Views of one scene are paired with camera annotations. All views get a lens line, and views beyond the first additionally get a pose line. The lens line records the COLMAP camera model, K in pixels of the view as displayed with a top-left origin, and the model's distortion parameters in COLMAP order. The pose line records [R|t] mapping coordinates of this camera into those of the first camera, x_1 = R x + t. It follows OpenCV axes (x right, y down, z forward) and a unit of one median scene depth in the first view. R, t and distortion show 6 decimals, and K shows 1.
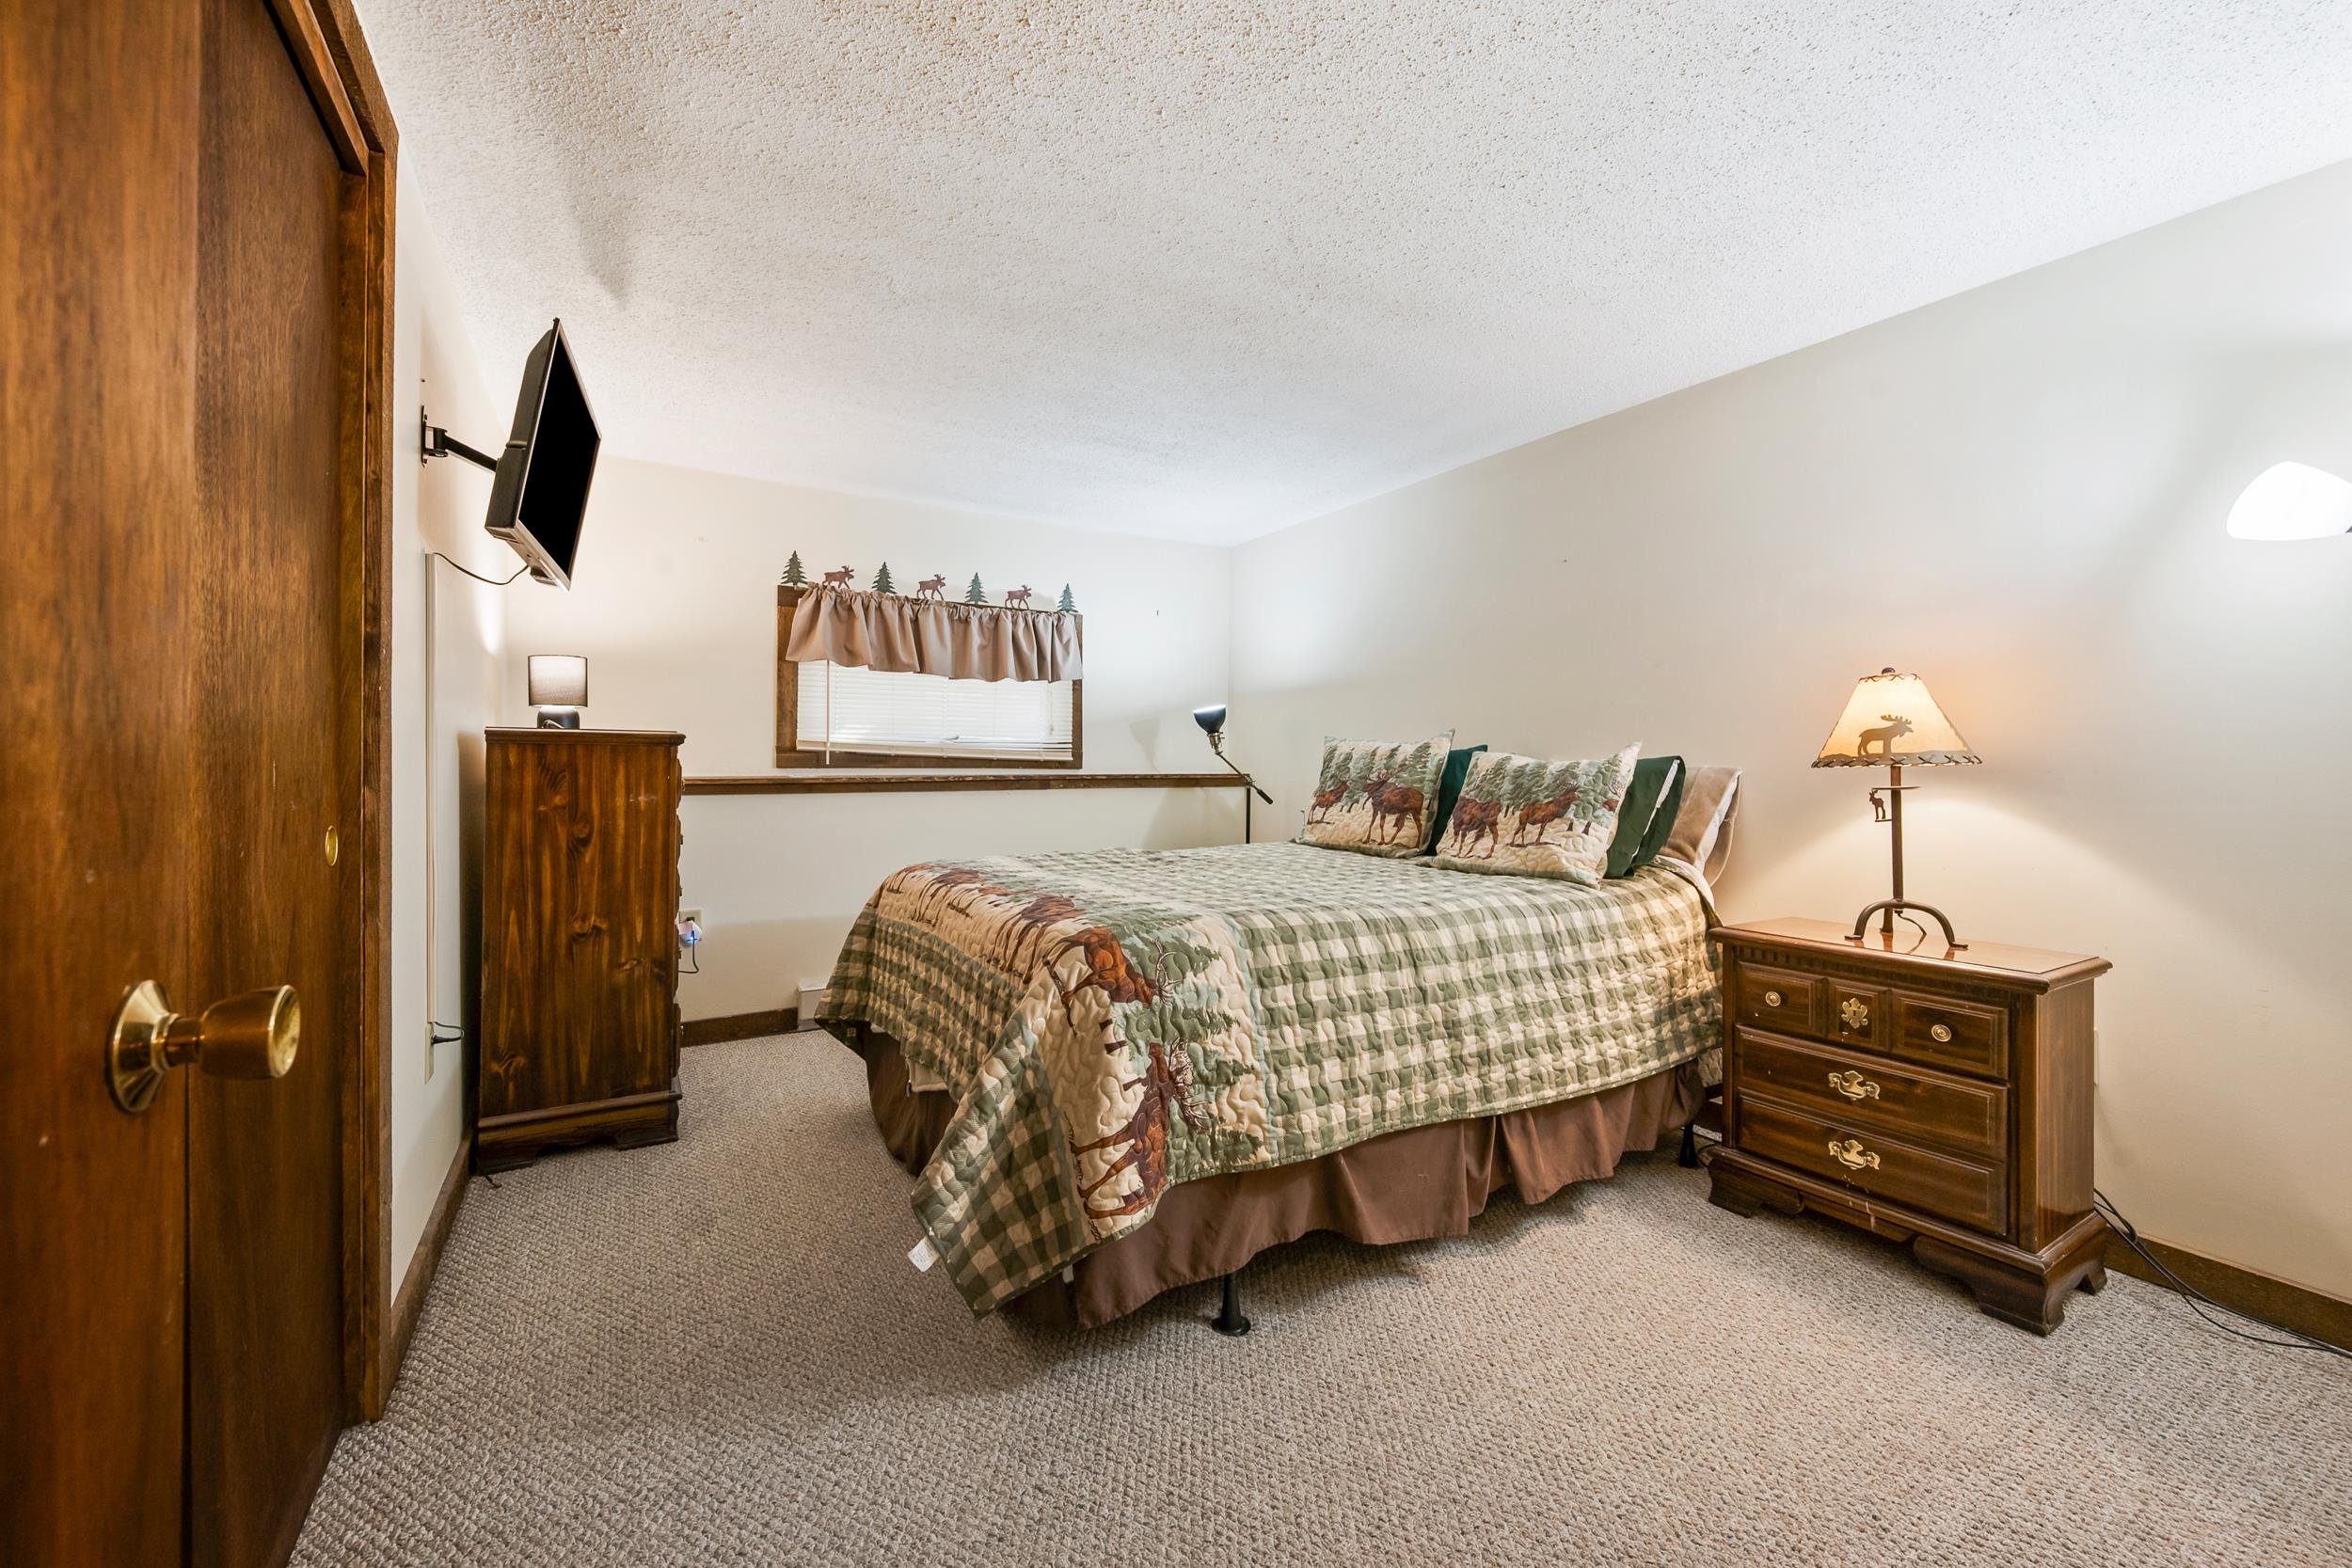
lens RADIAL K [[923.4, 0, 1181.6], [0, 923.4, 763.5], [0, 0, 1]] dist [-0.002597, 0.000291]
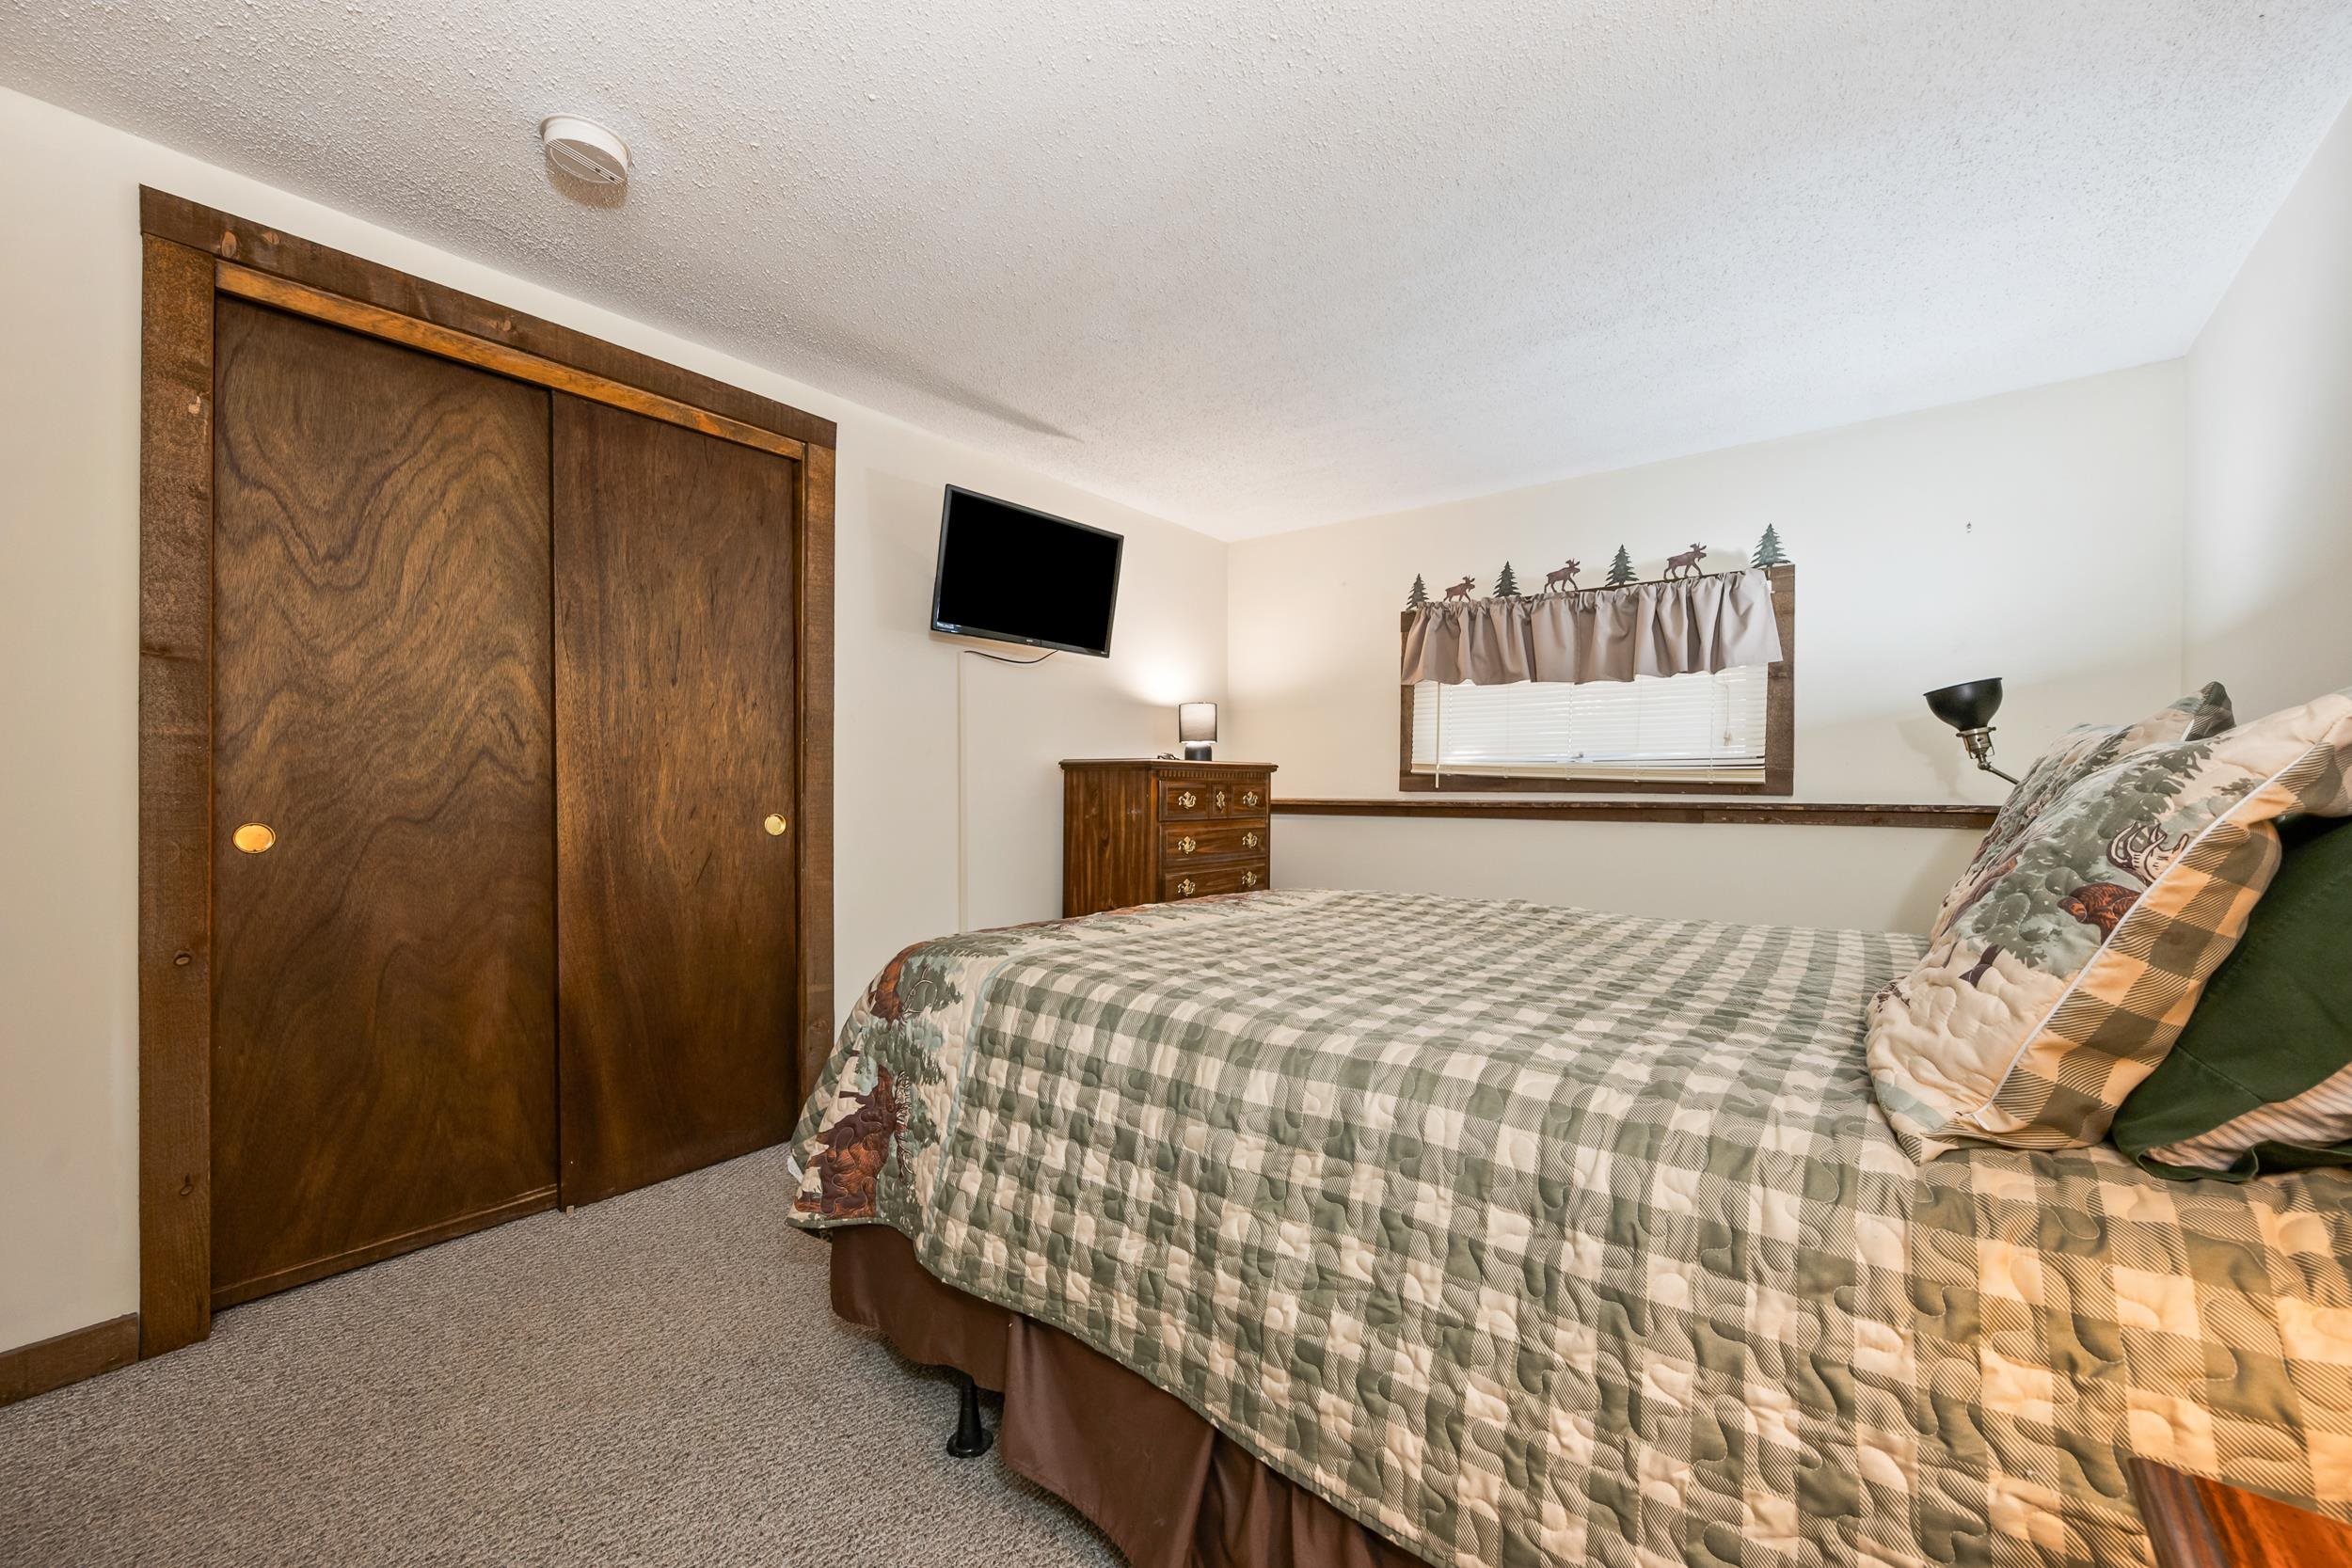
lens RADIAL K [[923.4, 0, 1183.6], [0, 923.4, 794.2], [0, 0, 1]] dist [-0.002597, 0.000291]
pose [[0.354192, 0.003558, -0.935166, 0.422658], [-0.005447, 0.999984, 0.001742, 0.007295], [0.935157, 0.004477, 0.354205, 0.411569]]
